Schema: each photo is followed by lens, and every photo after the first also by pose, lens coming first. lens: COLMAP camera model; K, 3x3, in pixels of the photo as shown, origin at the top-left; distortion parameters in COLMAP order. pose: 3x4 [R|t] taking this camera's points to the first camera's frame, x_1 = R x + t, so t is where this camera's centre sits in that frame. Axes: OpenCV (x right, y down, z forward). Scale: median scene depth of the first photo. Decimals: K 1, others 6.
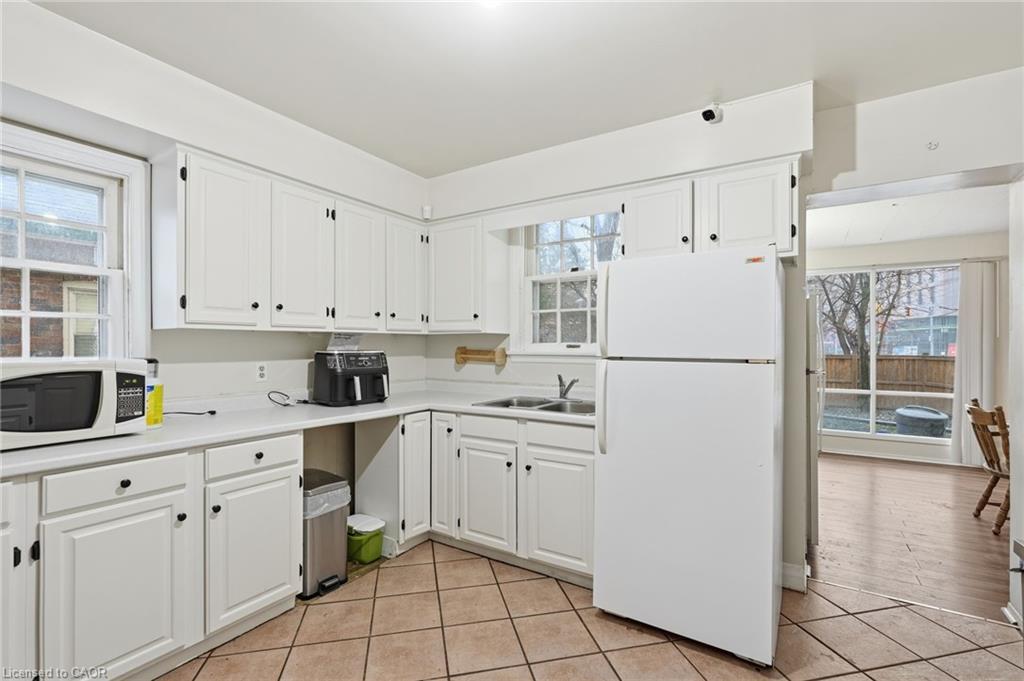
lens RADIAL K [[450.7, 0, 514.5], [0, 450.7, 346.0], [0, 0, 1]] dist [-0.000189, 0.000455]
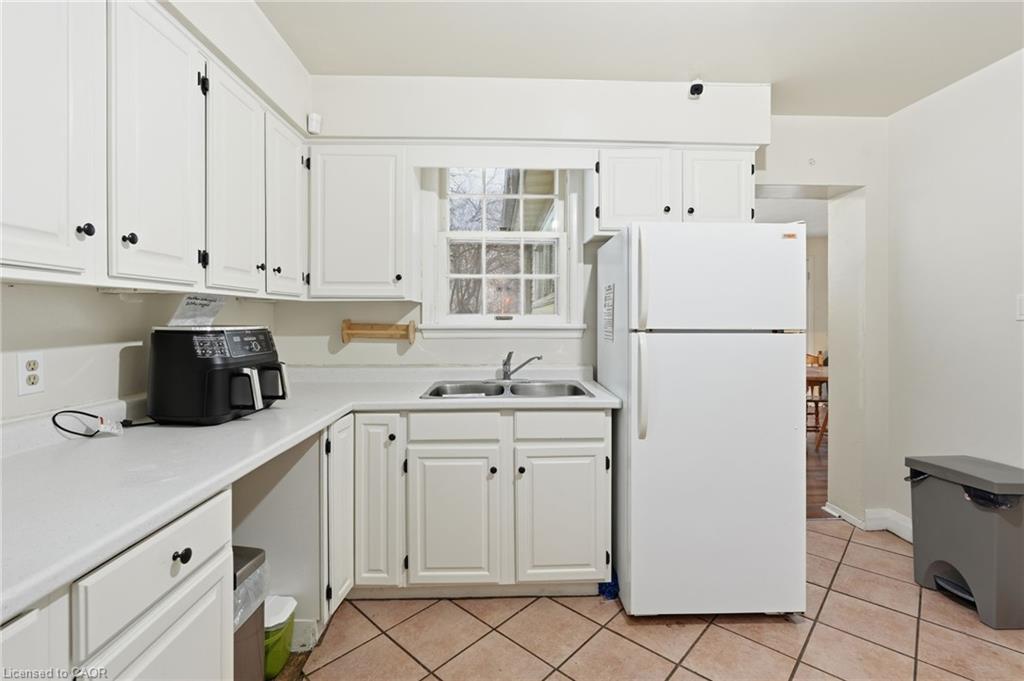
lens RADIAL K [[456.6, 0, 513.7], [0, 456.6, 319.3], [0, 0, 1]] dist [-0.003208, -0.000346]
pose [[0.830645, -0.003449, 0.556792, -0.383104], [0.002321, 0.999994, 0.002732, 0.000806], [-0.556797, -0.000978, 0.830648, 0.298194]]
